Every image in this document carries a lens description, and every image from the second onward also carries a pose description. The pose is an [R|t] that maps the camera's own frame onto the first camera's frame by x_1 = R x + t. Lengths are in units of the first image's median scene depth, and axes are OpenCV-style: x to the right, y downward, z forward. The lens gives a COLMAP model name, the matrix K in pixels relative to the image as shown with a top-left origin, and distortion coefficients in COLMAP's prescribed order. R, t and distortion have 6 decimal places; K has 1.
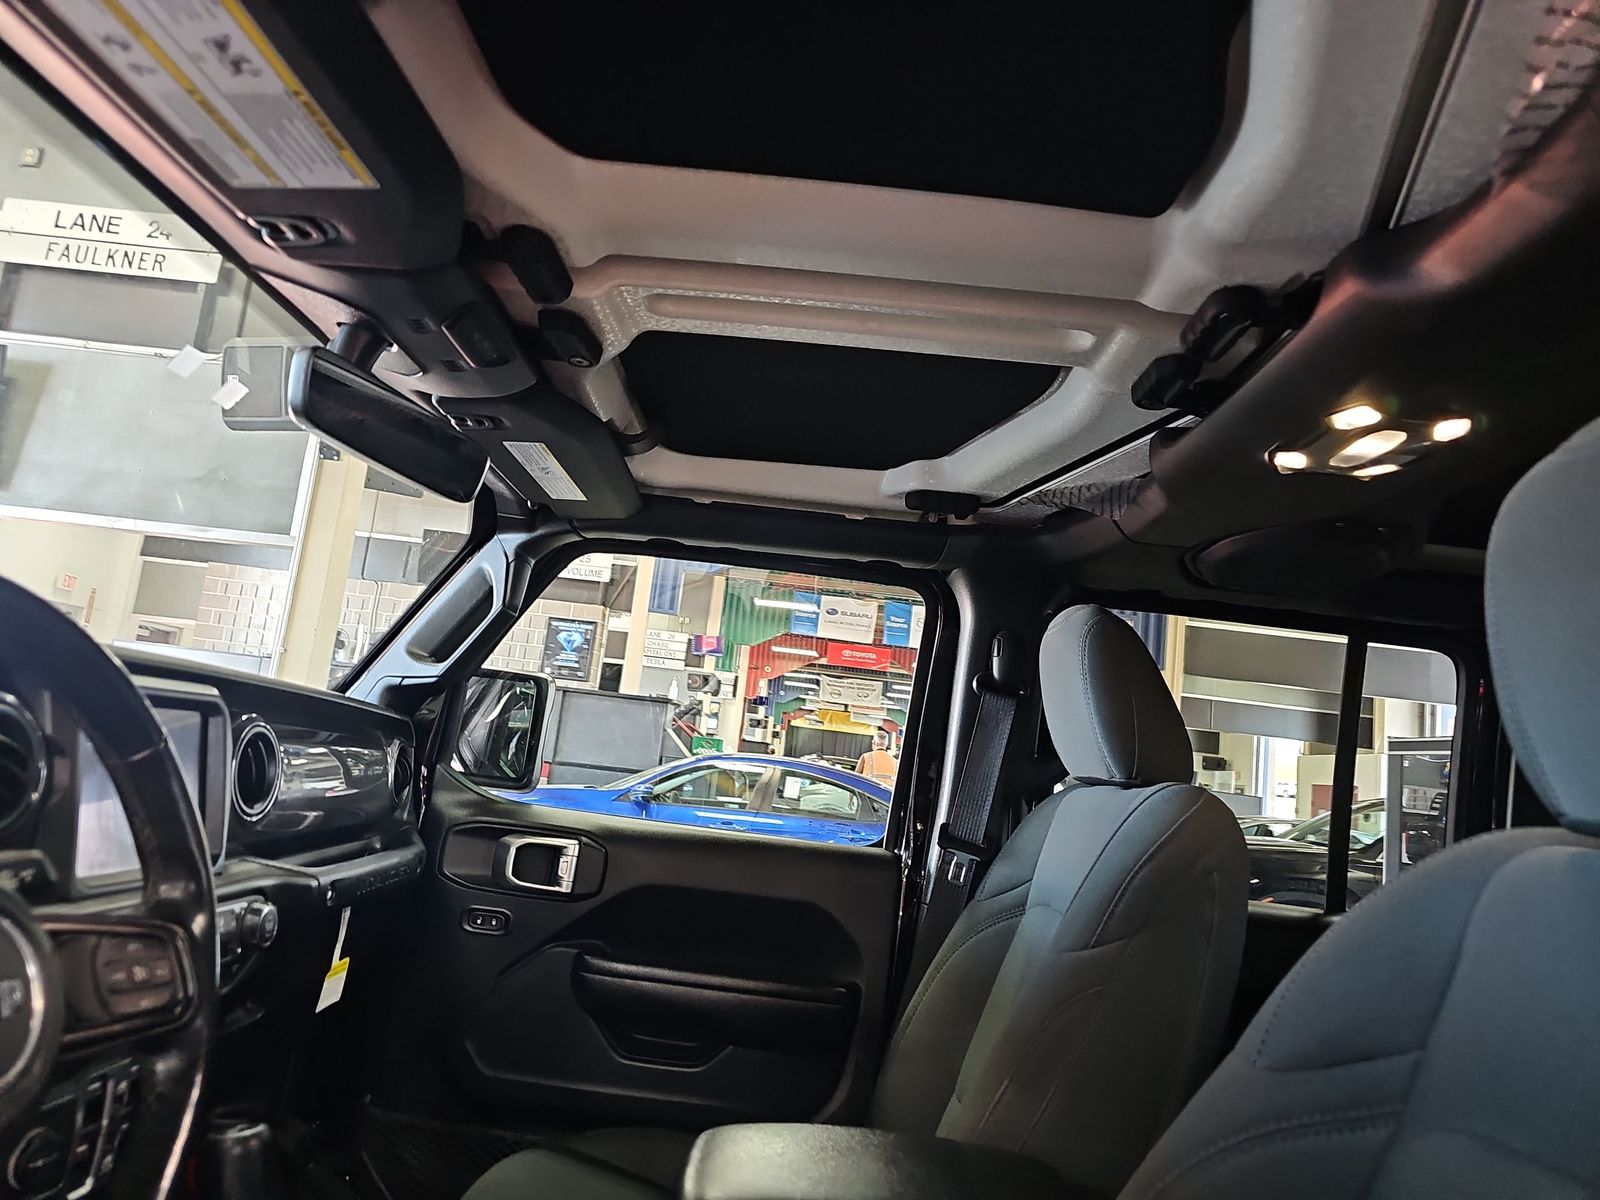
lens RADIAL K [[1091.7, 0, 779.1], [0, 1091.7, 536.7], [0, 0, 1]] dist [0.017985, -0.003416]
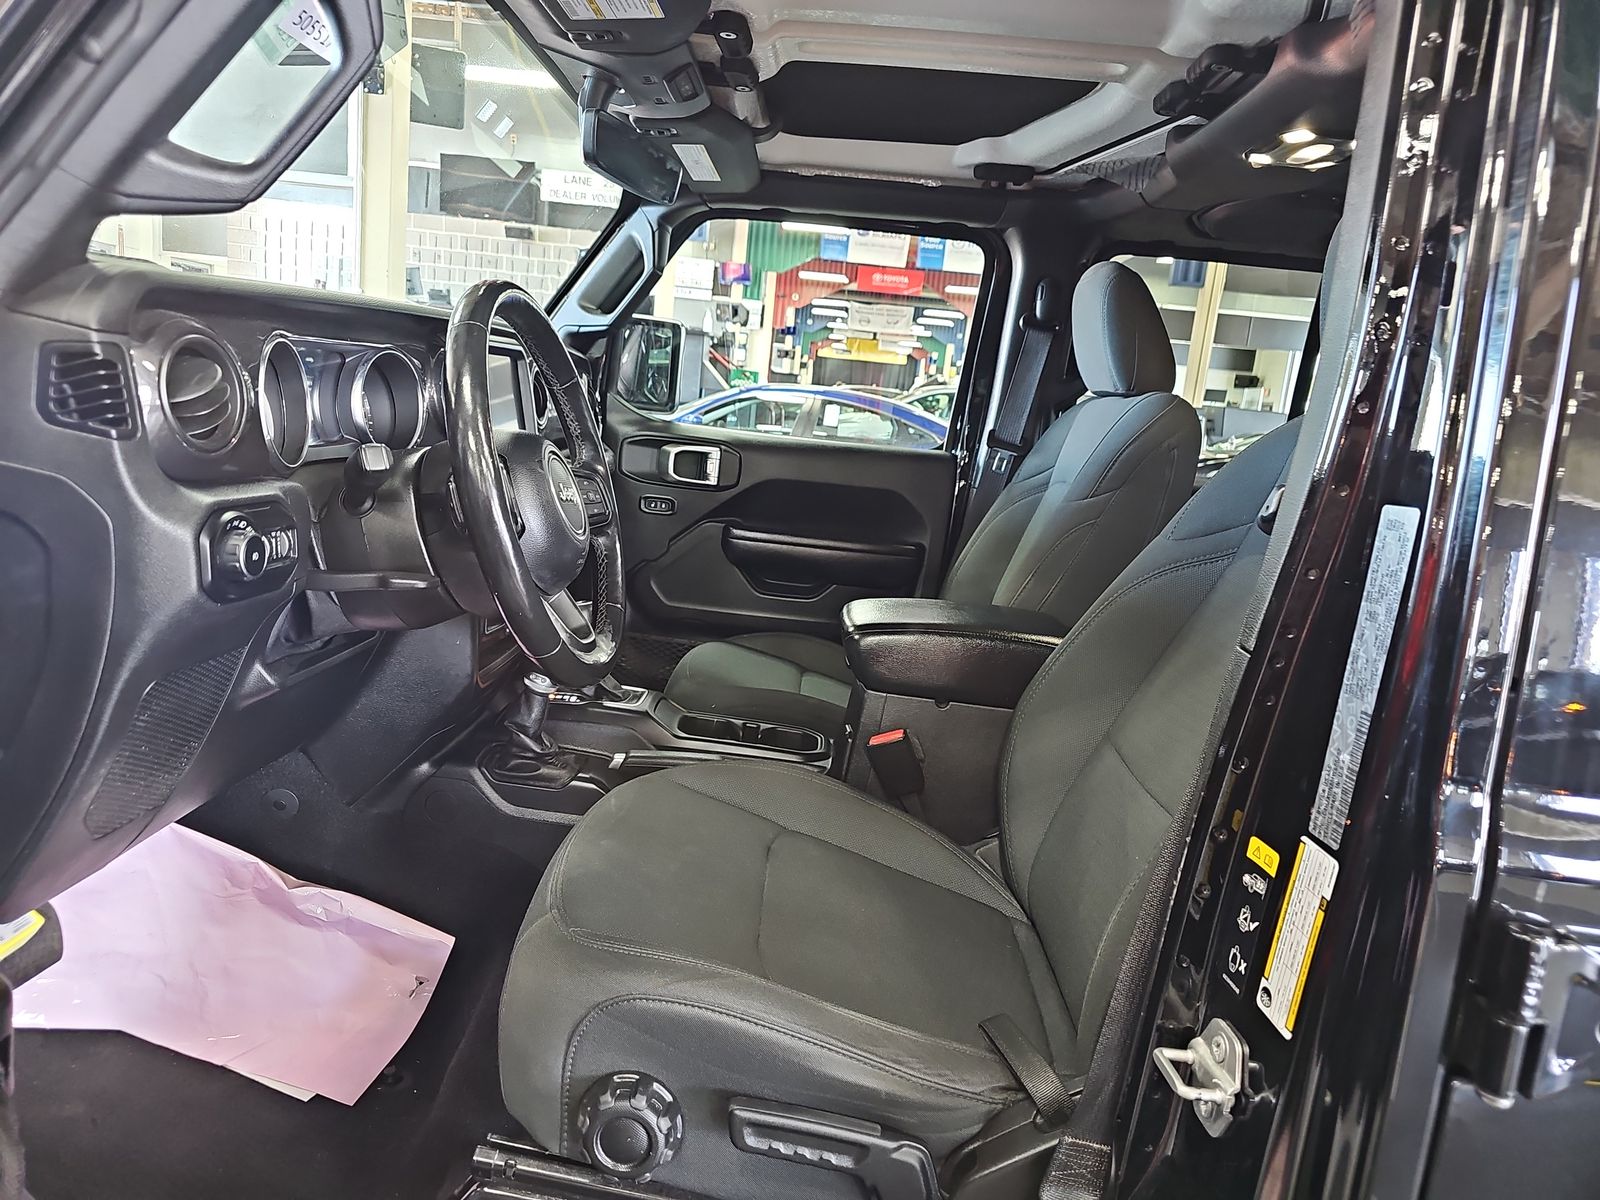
lens RADIAL K [[1120.2, 0, 800.0], [0, 1120.2, 600.0], [0, 0, 1]] dist [0.052395, -0.052662]
pose [[0.999774, -0.019891, -0.007486, -0.077085], [0.021246, 0.926436, 0.375852, -0.065511], [-0.000541, -0.375927, 0.926649, -0.349765]]
